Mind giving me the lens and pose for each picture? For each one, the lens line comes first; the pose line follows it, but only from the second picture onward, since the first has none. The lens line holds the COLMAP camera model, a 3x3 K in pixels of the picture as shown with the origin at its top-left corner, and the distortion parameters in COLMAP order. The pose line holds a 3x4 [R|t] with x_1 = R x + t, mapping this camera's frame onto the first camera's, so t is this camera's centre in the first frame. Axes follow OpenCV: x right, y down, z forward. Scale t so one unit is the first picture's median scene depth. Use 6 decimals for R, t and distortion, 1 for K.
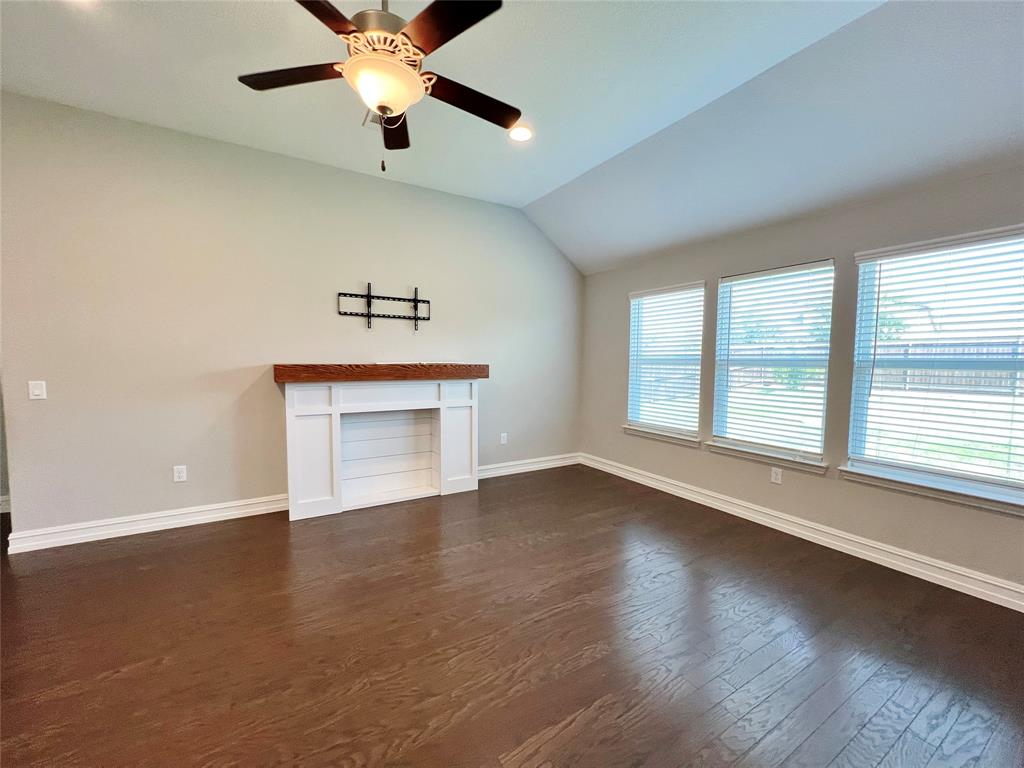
lens RADIAL K [[409.3, 0, 518.0], [0, 409.3, 387.3], [0, 0, 1]] dist [-0.003836, 0.000825]
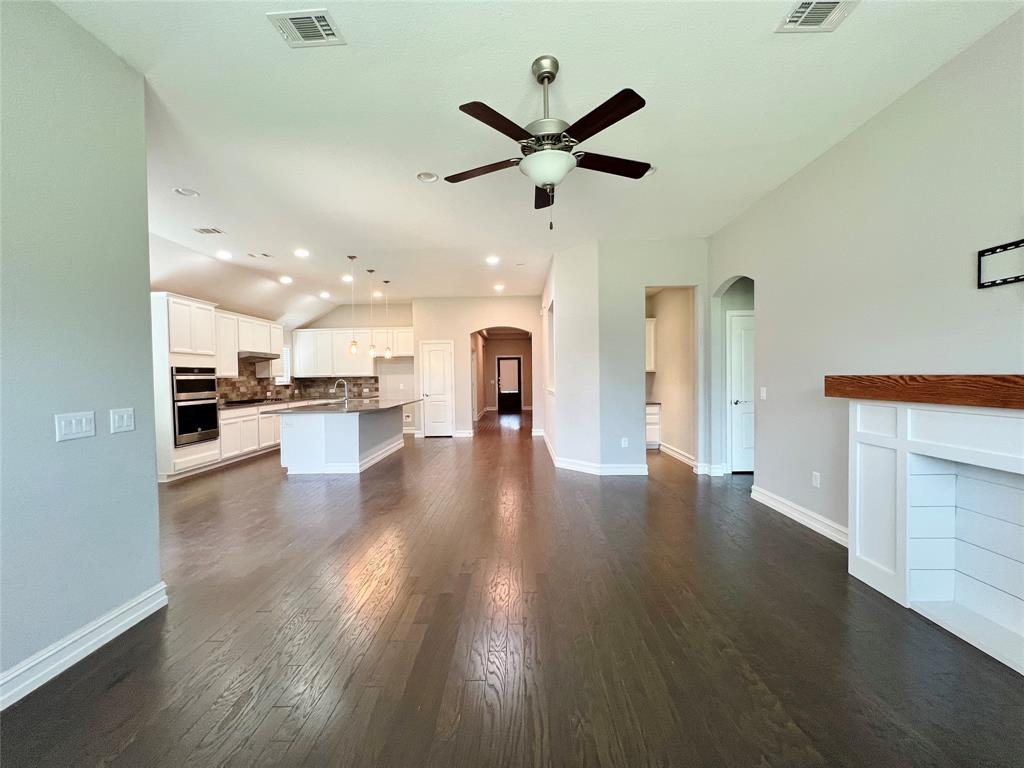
lens RADIAL K [[409.3, 0, 513.5], [0, 409.3, 388.8], [0, 0, 1]] dist [-0.003836, 0.000825]
pose [[-0.526907, 0.025019, -0.849554, 0.399823], [-0.047409, 0.997145, 0.058769, -0.039436], [0.848599, 0.071242, -0.524217, 0.748683]]
